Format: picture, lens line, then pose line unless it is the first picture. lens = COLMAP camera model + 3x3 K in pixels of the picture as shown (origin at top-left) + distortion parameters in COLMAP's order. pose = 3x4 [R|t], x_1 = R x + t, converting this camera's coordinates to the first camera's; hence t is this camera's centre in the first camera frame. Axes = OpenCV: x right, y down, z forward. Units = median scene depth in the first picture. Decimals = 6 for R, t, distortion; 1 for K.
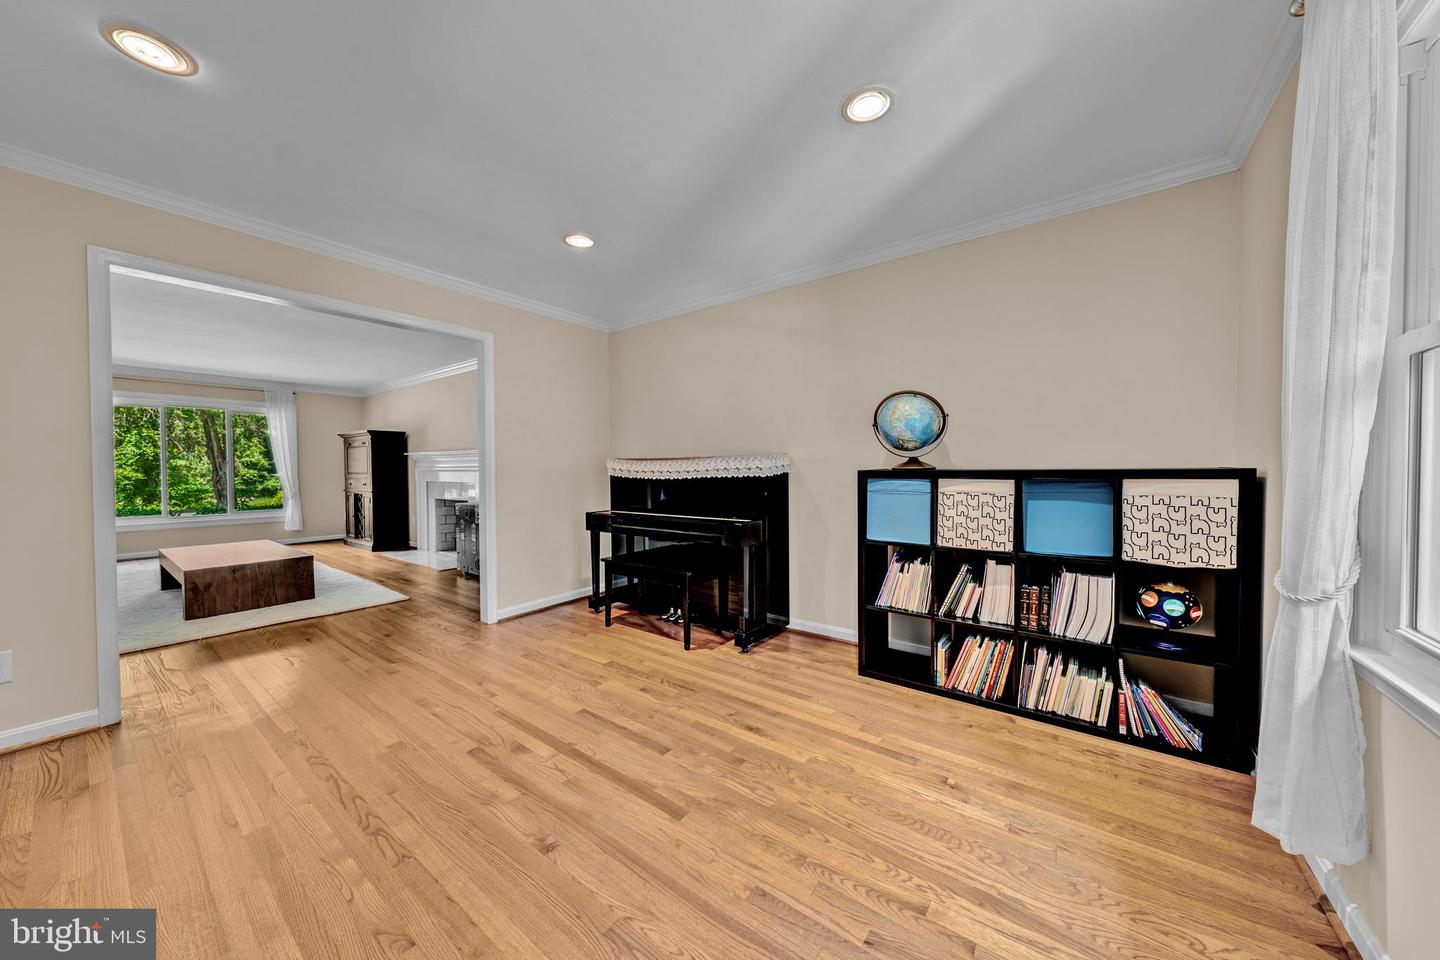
lens RADIAL K [[492.2, 0, 715.0], [0, 492.2, 477.8], [0, 0, 1]] dist [0.000496, 0.000009]
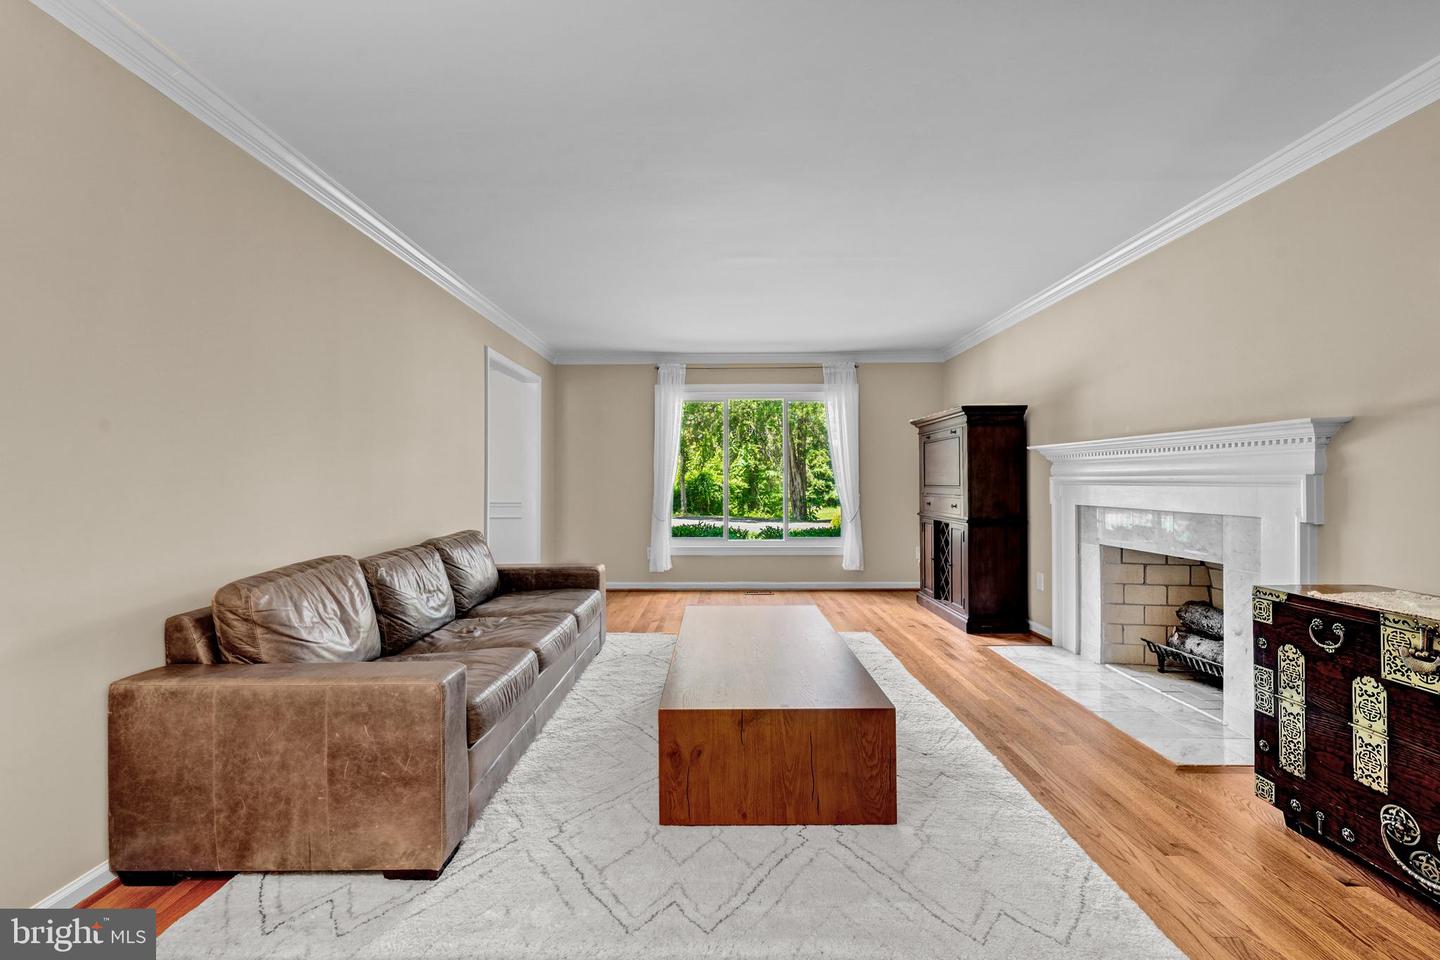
lens RADIAL K [[575.8, 0, 720.0], [0, 575.8, 480.0], [0, 0, 1]] dist [-0.000681, 0.000000]
pose [[0.595175, 0.001110, -0.803595, -0.336336], [-0.014917, 0.999842, -0.009667, -0.005534], [0.803457, 0.017741, 0.595098, 0.389508]]
